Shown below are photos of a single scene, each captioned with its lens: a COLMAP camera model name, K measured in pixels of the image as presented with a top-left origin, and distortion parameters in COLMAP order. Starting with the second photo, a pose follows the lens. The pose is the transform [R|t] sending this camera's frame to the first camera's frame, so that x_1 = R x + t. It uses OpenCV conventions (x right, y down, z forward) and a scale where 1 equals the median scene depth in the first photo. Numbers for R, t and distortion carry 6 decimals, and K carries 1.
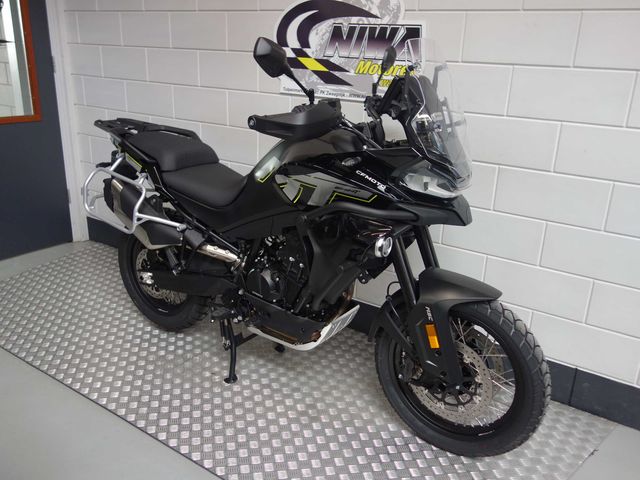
lens RADIAL K [[567.5, 0, 320.0], [0, 567.5, 240.0], [0, 0, 1]] dist [0.009155, 0.001781]
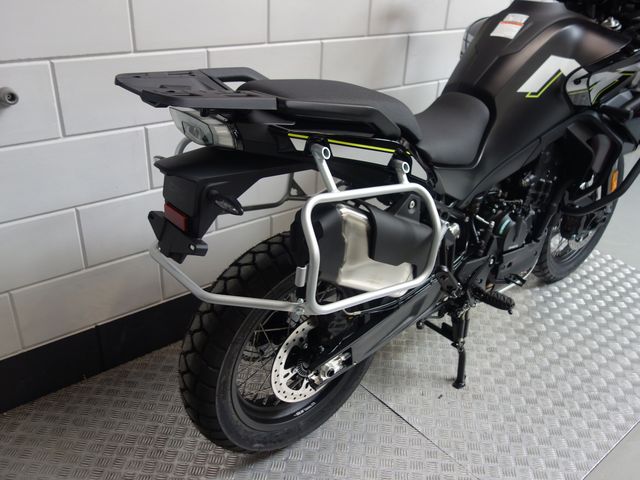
lens RADIAL K [[567.5, 0, 320.0], [0, 567.5, 240.0], [0, 0, 1]] dist [0.009155, 0.001781]
pose [[0.258202, -0.463965, 0.847389, -0.758620], [0.276449, 0.875937, 0.395361, -0.262279], [-0.925693, 0.132177, 0.354431, 0.878555]]
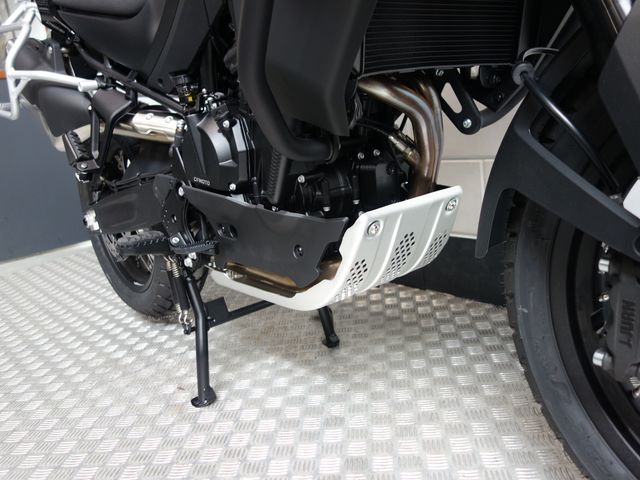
lens RADIAL K [[567.5, 0, 320.0], [0, 567.5, 240.0], [0, 0, 1]] dist [0.009155, 0.001781]
pose [[0.949784, -0.088437, -0.300149, 0.084979], [0.062422, 0.993499, -0.095203, 0.168573], [0.306617, 0.071686, 0.949130, 0.585186]]
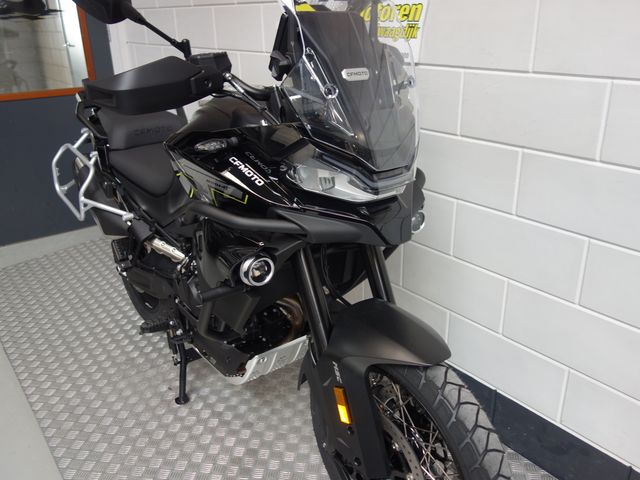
lens RADIAL K [[567.5, 0, 320.0], [0, 567.5, 240.0], [0, 0, 1]] dist [0.009155, 0.001781]
pose [[0.950003, 0.063161, -0.305786, 0.282350], [-0.047528, 0.997166, 0.058310, -0.049599], [0.308603, -0.040861, 0.950313, 0.275894]]
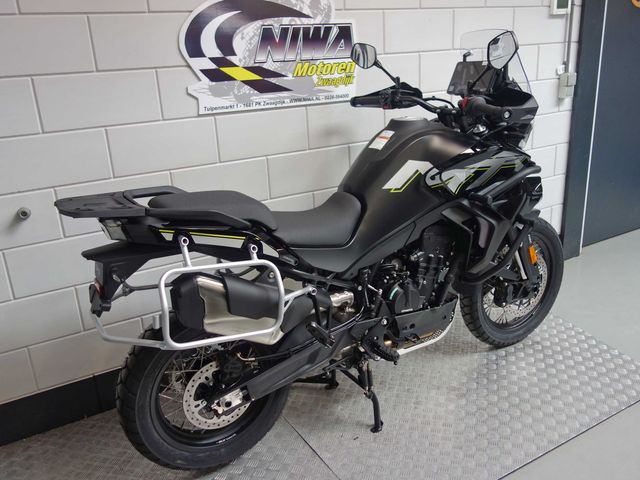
lens RADIAL K [[567.5, 0, 320.0], [0, 567.5, 240.0], [0, 0, 1]] dist [0.009155, 0.001781]
pose [[0.409996, -0.340862, 0.846000, -0.845411], [0.358043, 0.913236, 0.194434, -0.223644], [-0.838873, 0.223188, 0.496466, 0.580737]]
